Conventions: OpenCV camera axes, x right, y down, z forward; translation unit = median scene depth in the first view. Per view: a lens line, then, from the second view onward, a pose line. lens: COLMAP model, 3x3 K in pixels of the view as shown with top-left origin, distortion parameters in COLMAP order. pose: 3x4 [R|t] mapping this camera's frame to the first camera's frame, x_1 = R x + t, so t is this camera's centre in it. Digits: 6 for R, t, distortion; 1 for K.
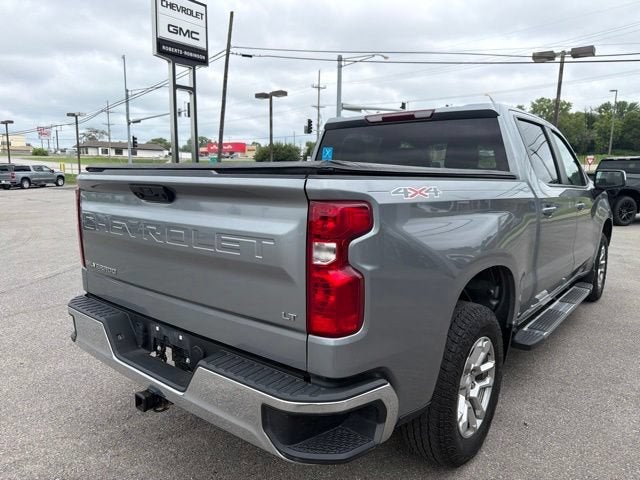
lens RADIAL K [[455.5, 0, 323.6], [0, 455.5, 241.2], [0, 0, 1]] dist [0.036286, -0.044814]
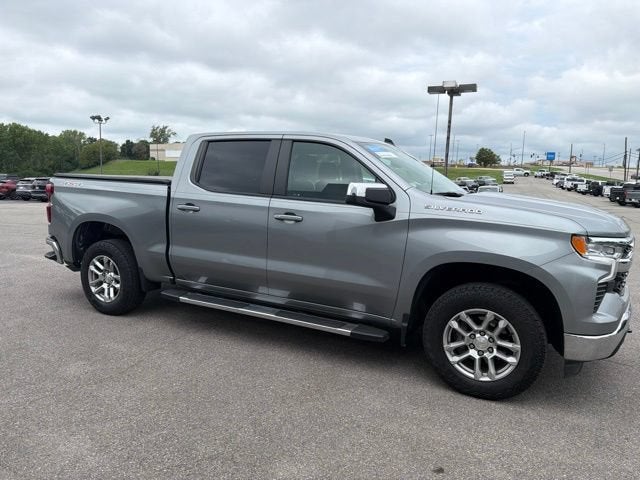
lens RADIAL K [[455.5, 0, 322.9], [0, 455.5, 243.9], [0, 0, 1]] dist [0.036286, -0.044814]
pose [[0.209105, 0.134946, -0.968537, 0.234095], [-0.170677, 0.980267, 0.099732, -0.020466], [0.962883, 0.144452, 0.228011, 0.133476]]
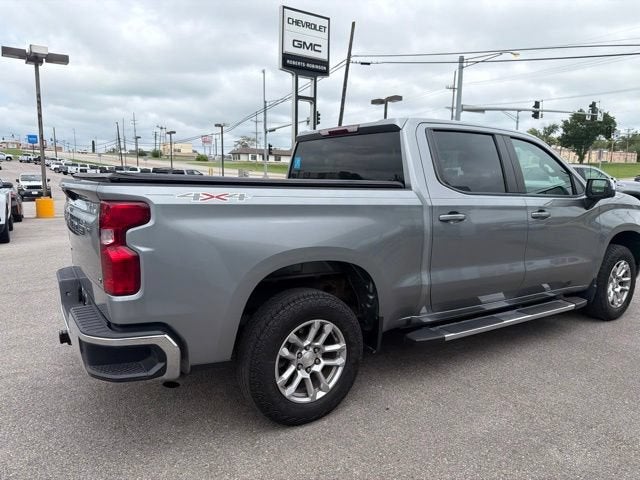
lens RADIAL K [[455.5, 0, 317.8], [0, 455.5, 245.6], [0, 0, 1]] dist [0.036286, -0.044814]
pose [[0.952762, 0.051959, -0.299239, 0.062529], [-0.051706, 0.998624, 0.008767, 0.000481], [0.299283, 0.007120, 0.954138, -0.011742]]
